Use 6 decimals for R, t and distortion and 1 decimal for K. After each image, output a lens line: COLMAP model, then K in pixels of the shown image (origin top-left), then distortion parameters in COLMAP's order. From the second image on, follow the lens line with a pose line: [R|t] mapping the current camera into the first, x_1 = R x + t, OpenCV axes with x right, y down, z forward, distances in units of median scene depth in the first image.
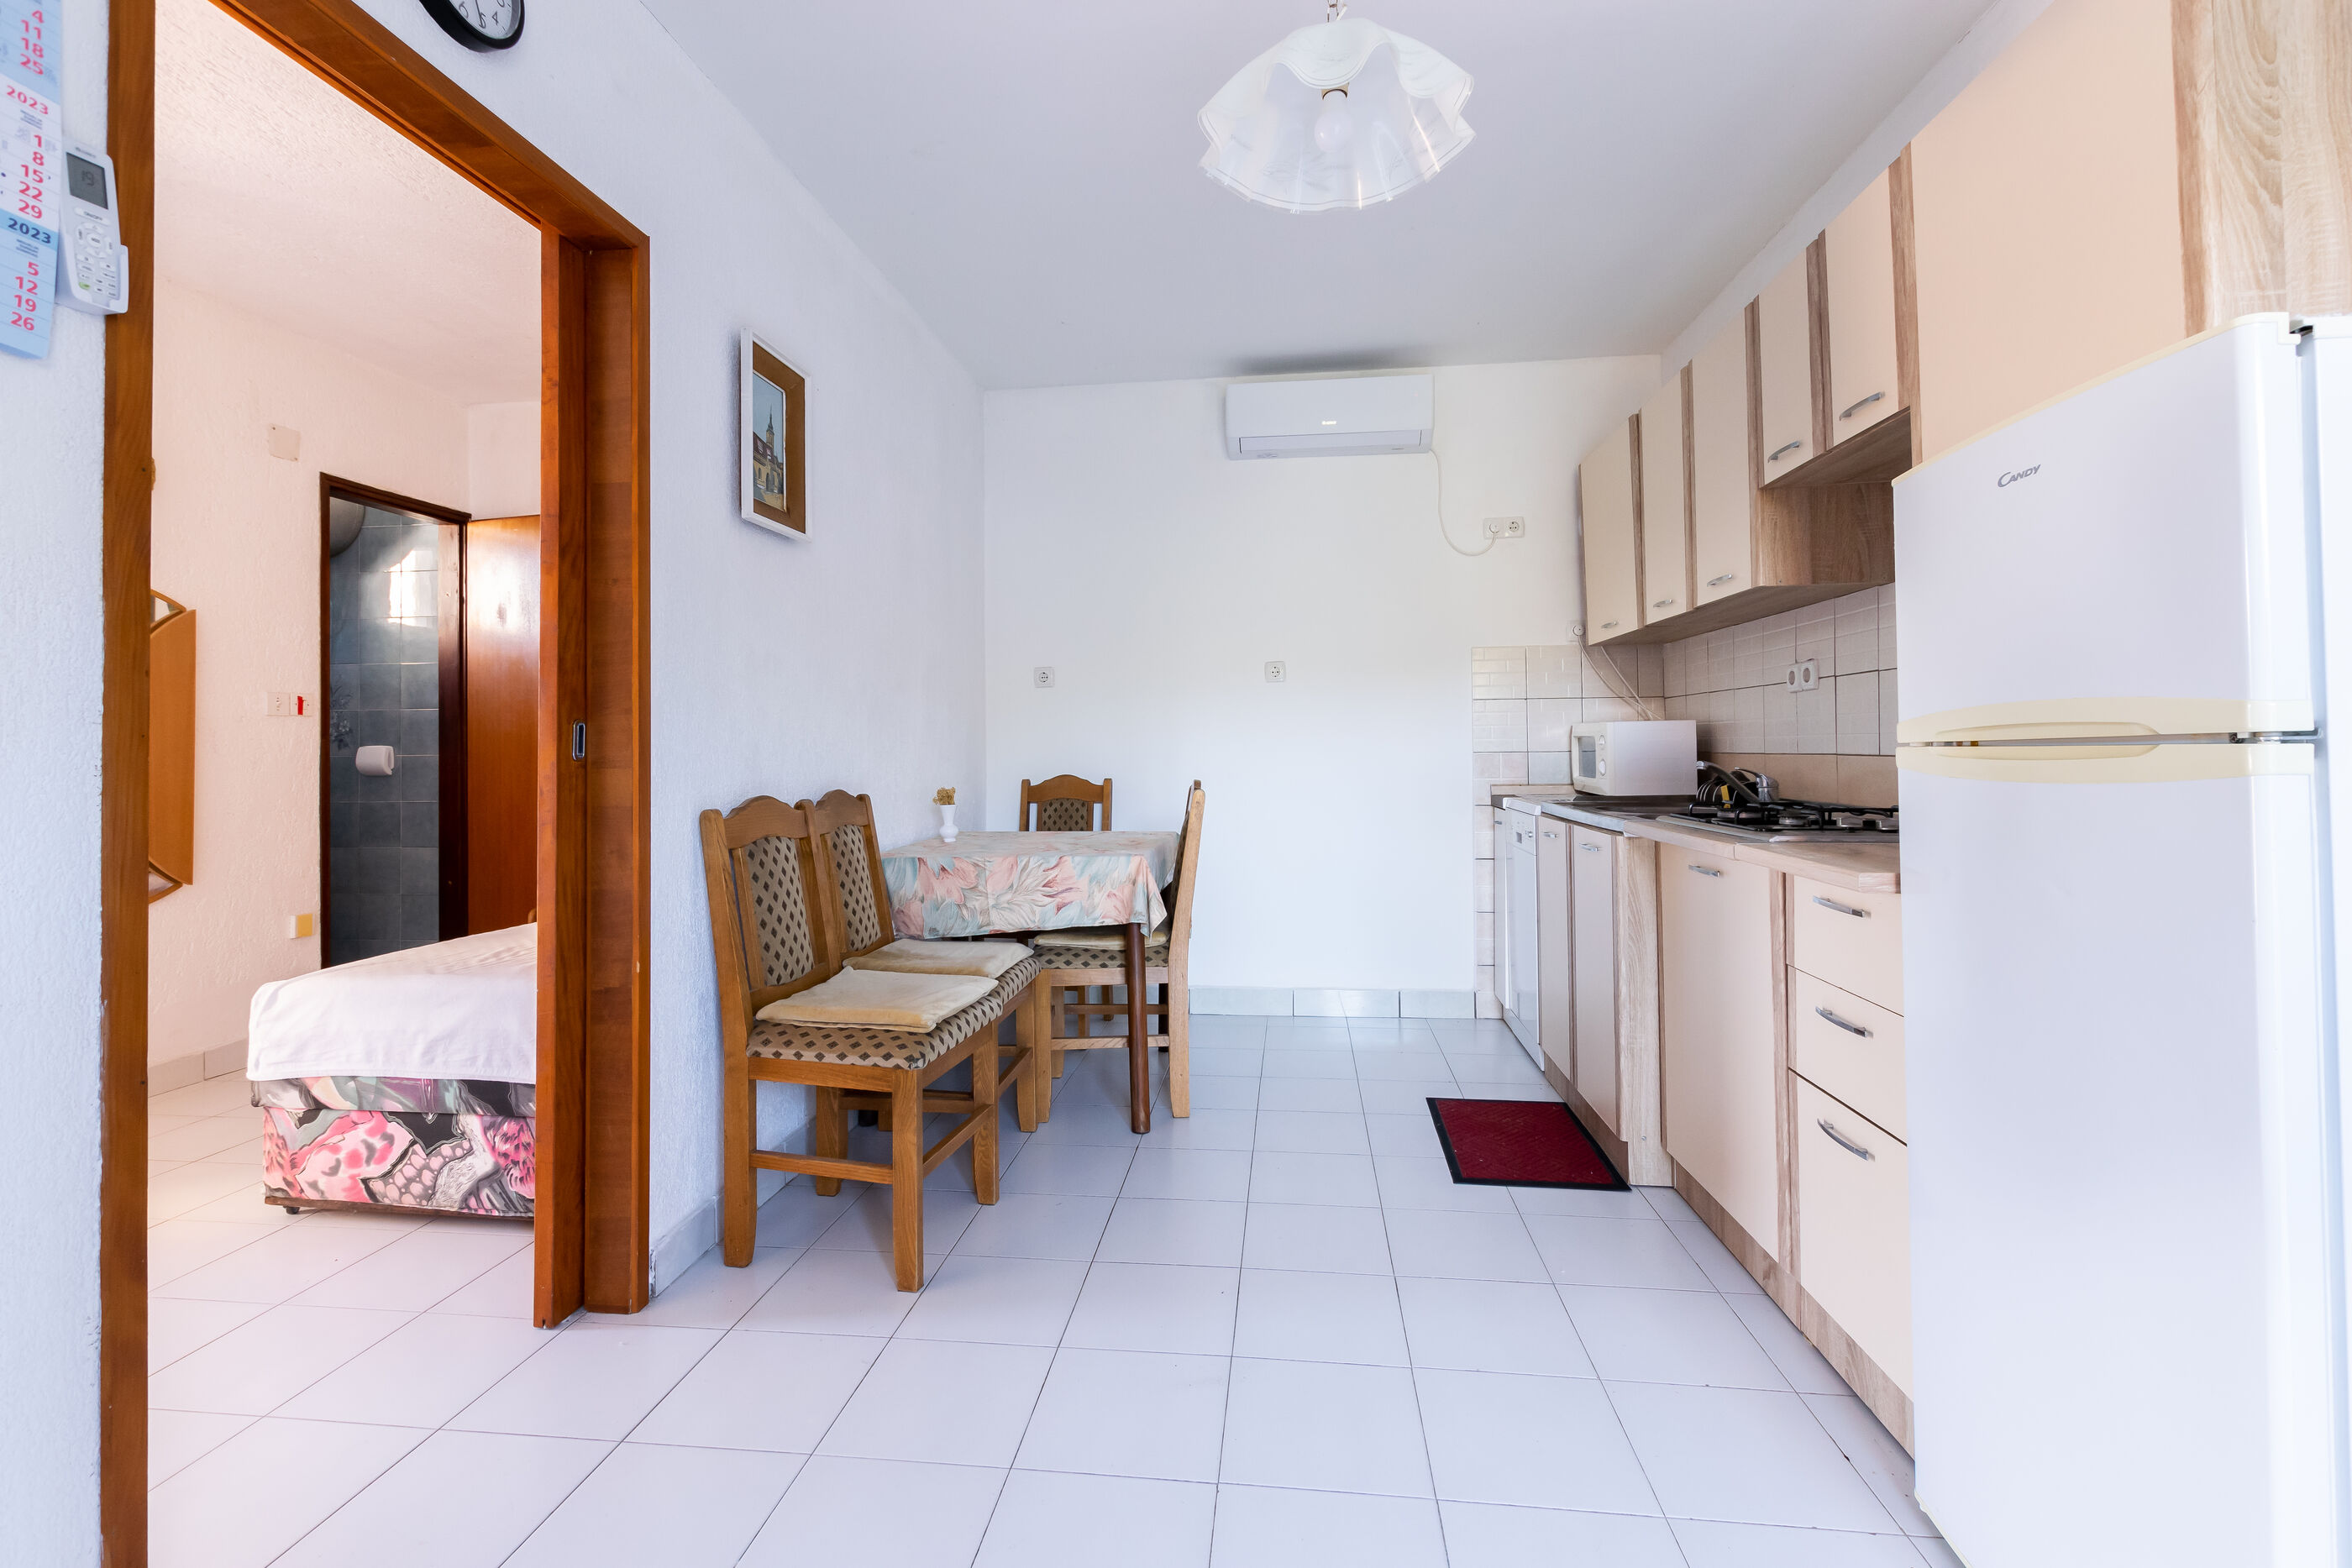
lens RADIAL K [[1023.1, 0, 1202.5], [0, 1023.1, 733.8], [0, 0, 1]] dist [0.012165, -0.004446]
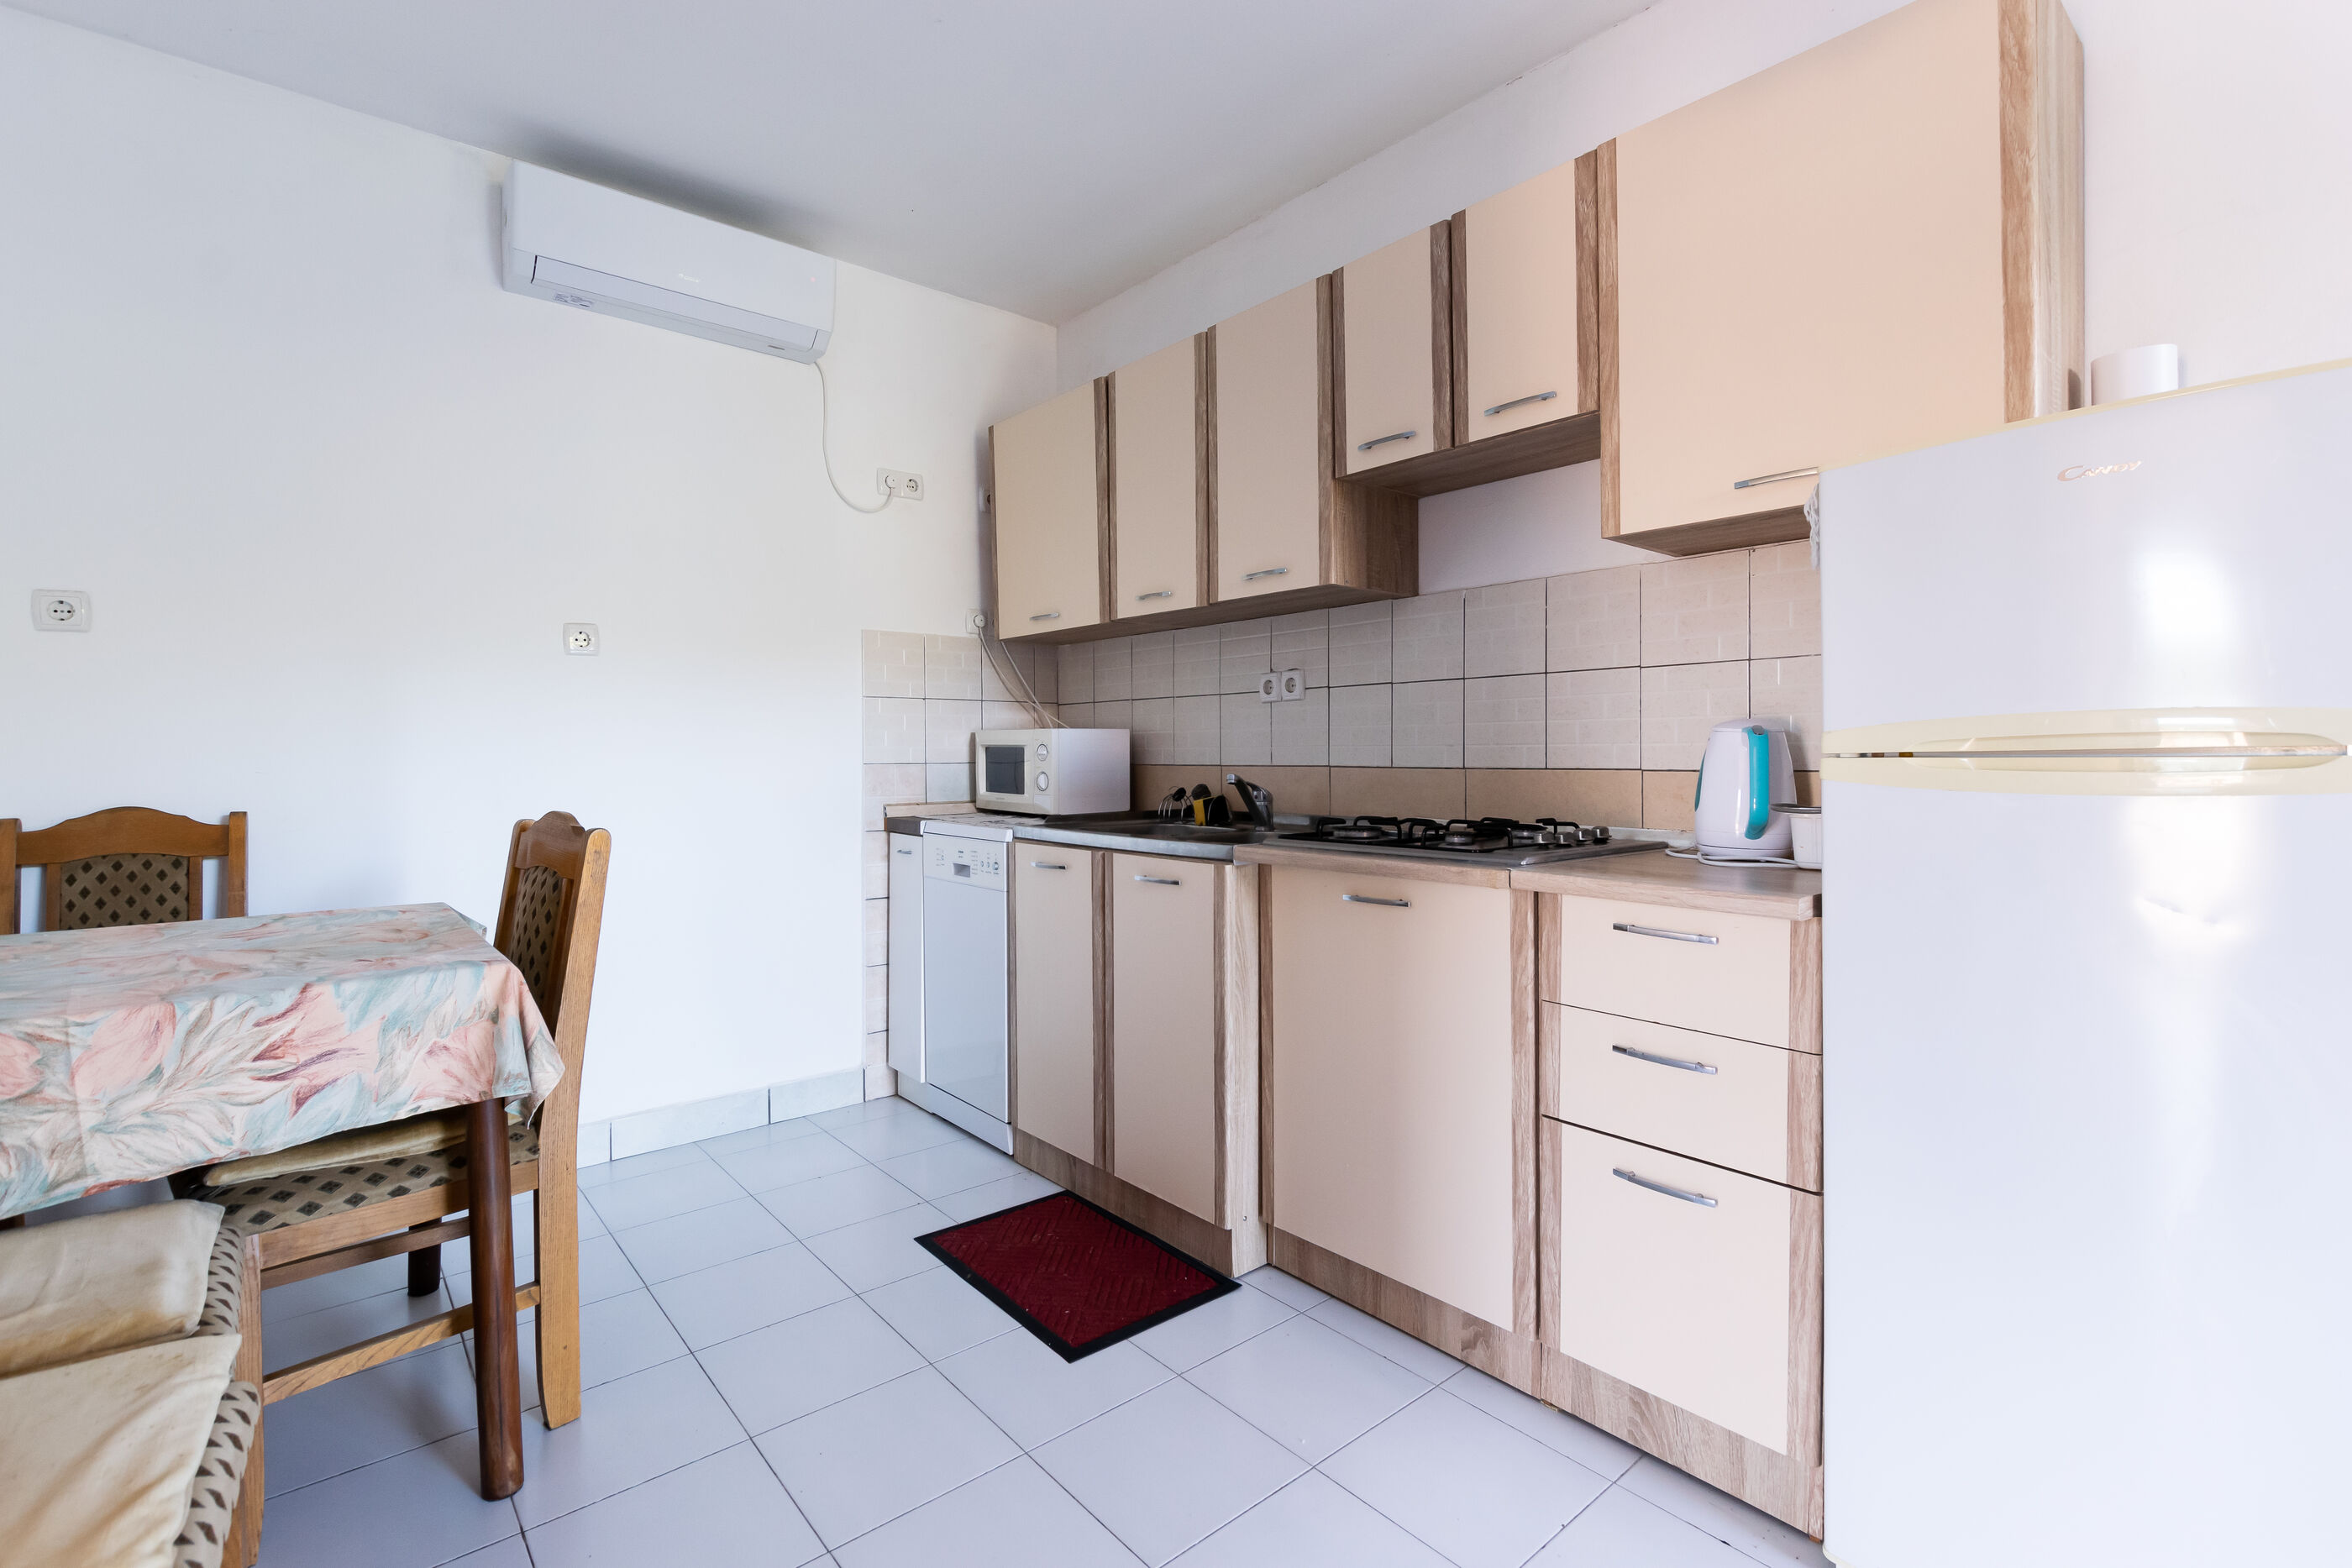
lens RADIAL K [[1023.1, 0, 1163.4], [0, 1023.1, 756.7], [0, 0, 1]] dist [0.012165, -0.004446]
pose [[0.695205, 0.007039, 0.718777, -0.198145], [-0.015048, 0.999875, 0.004763, 0.008222], [-0.718654, -0.014128, 0.695225, 0.395300]]
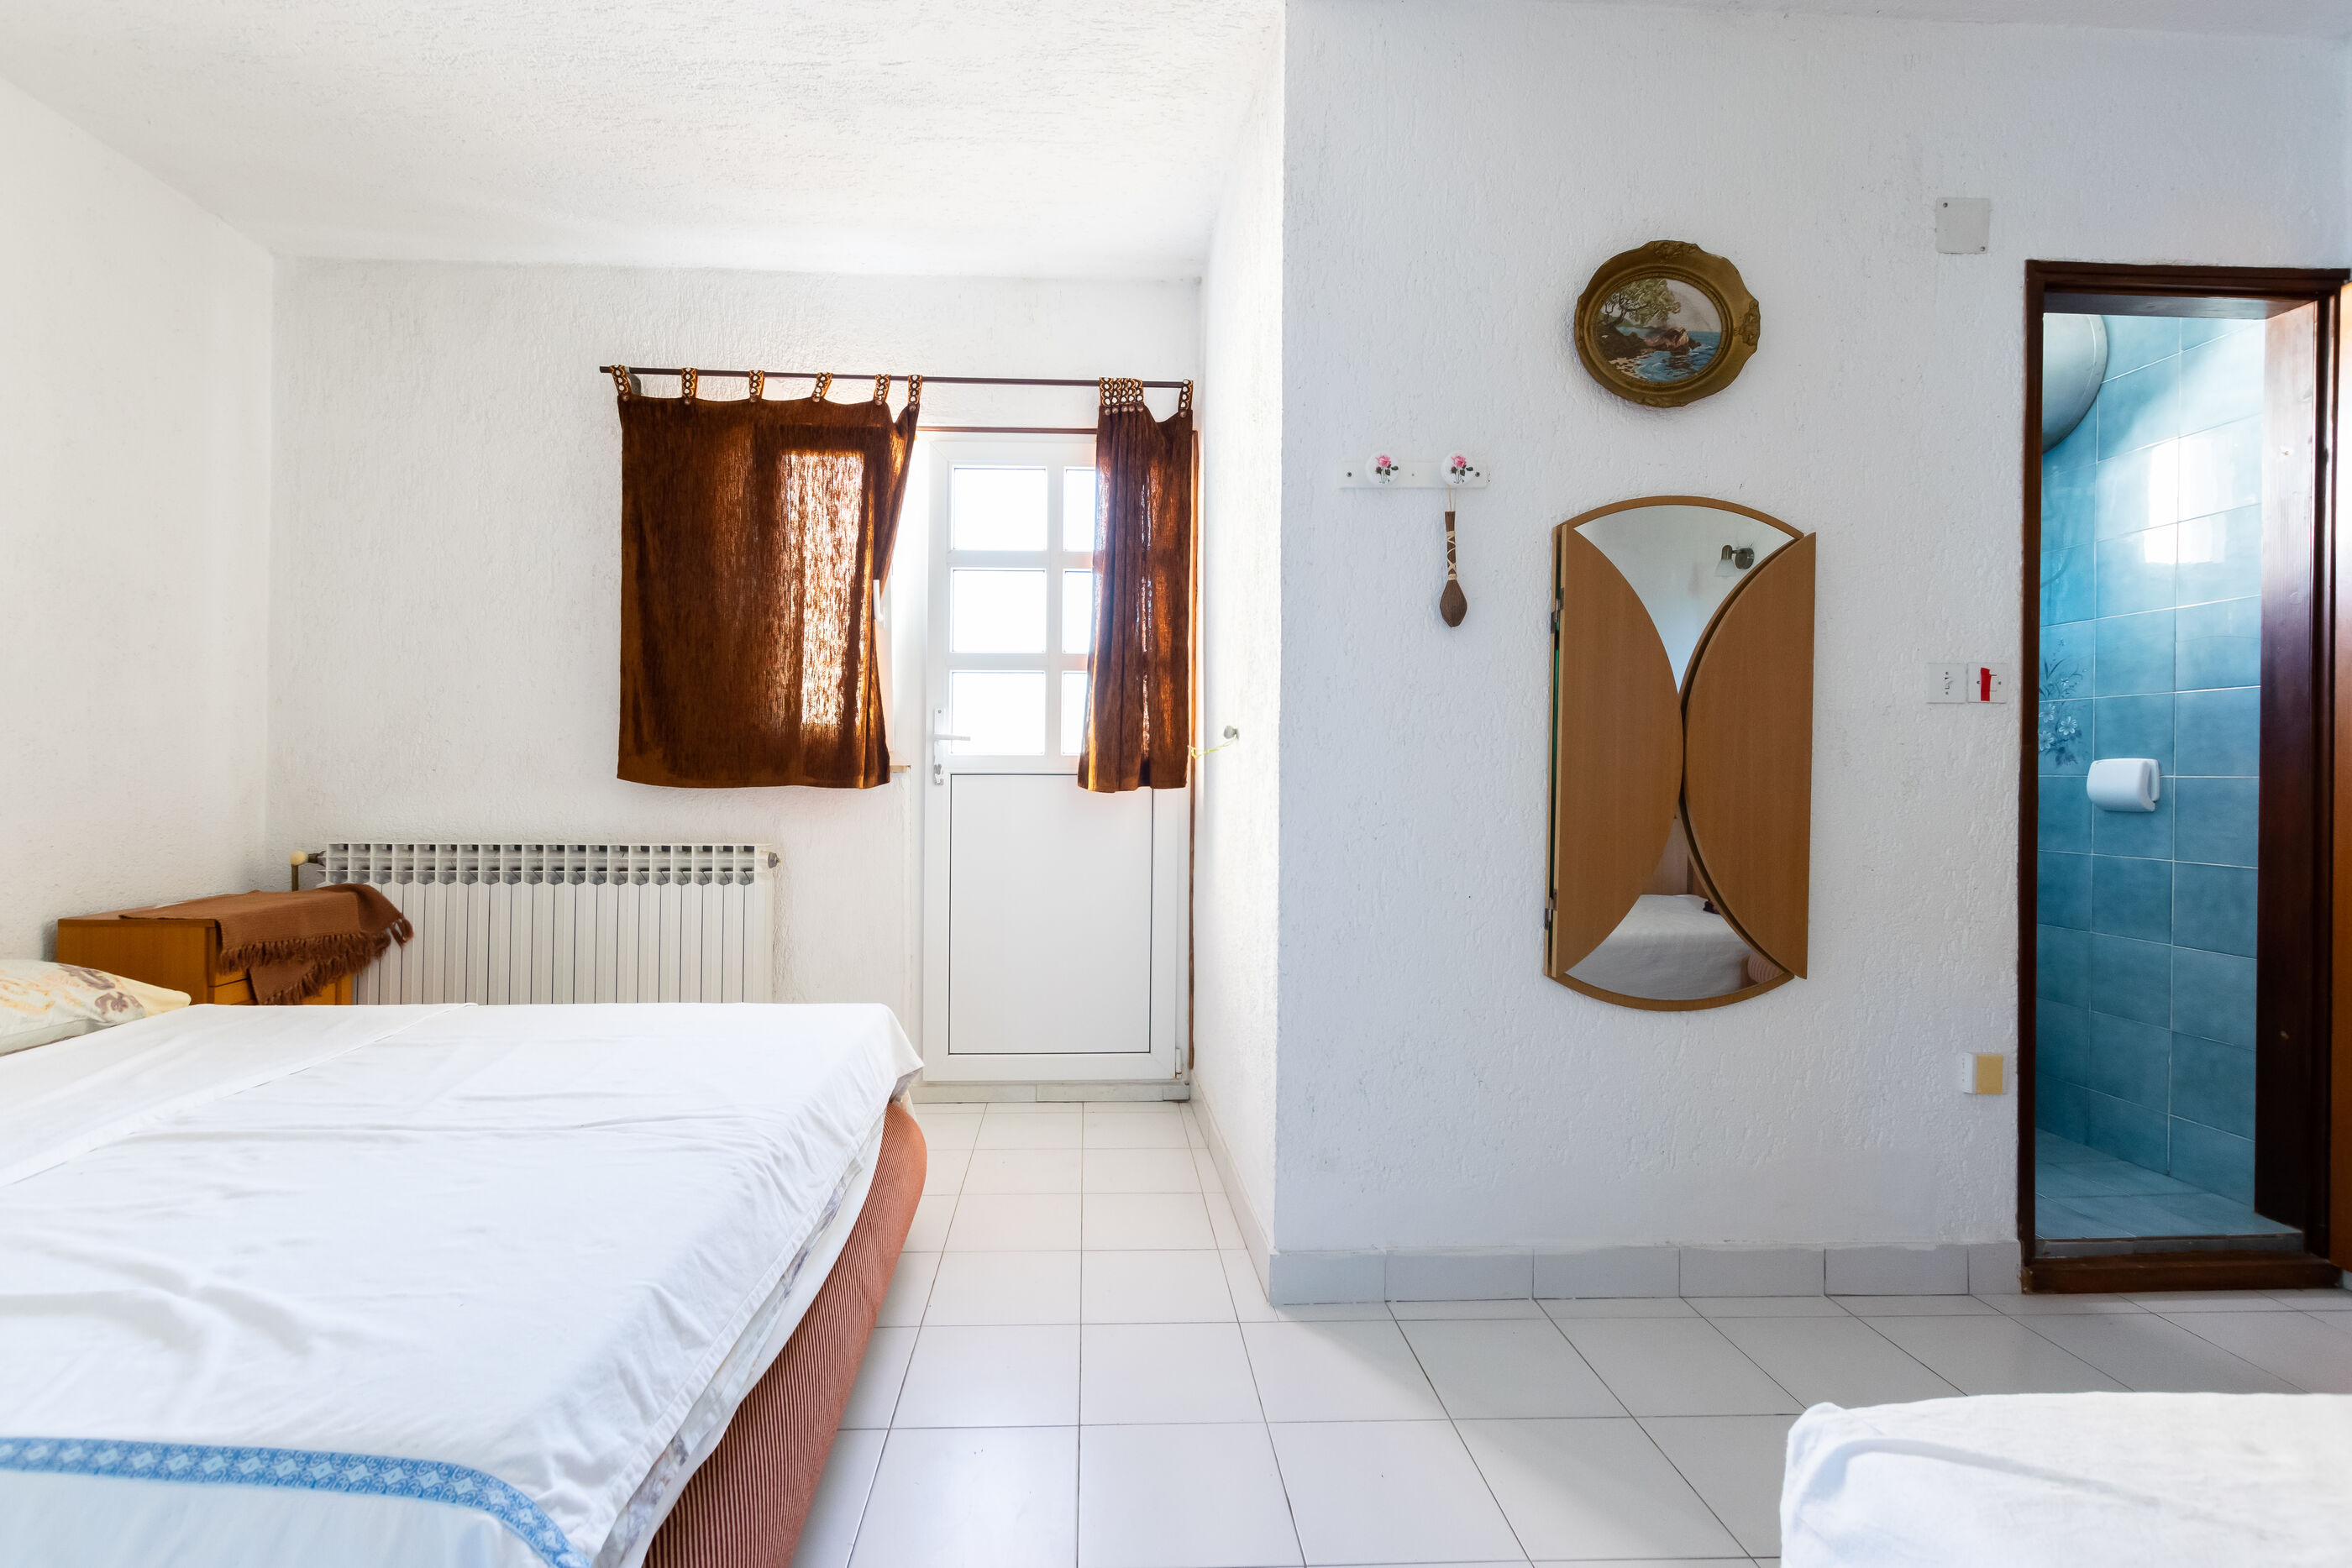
lens RADIAL K [[1023.1, 0, 1109.0], [0, 1023.1, 770.6], [0, 0, 1]] dist [0.012165, -0.004446]
pose [[0.126450, 0.014669, -0.991864, -0.483436], [0.004902, 0.999869, 0.015412, 0.010952], [0.991961, -0.006811, 0.126362, 0.581477]]
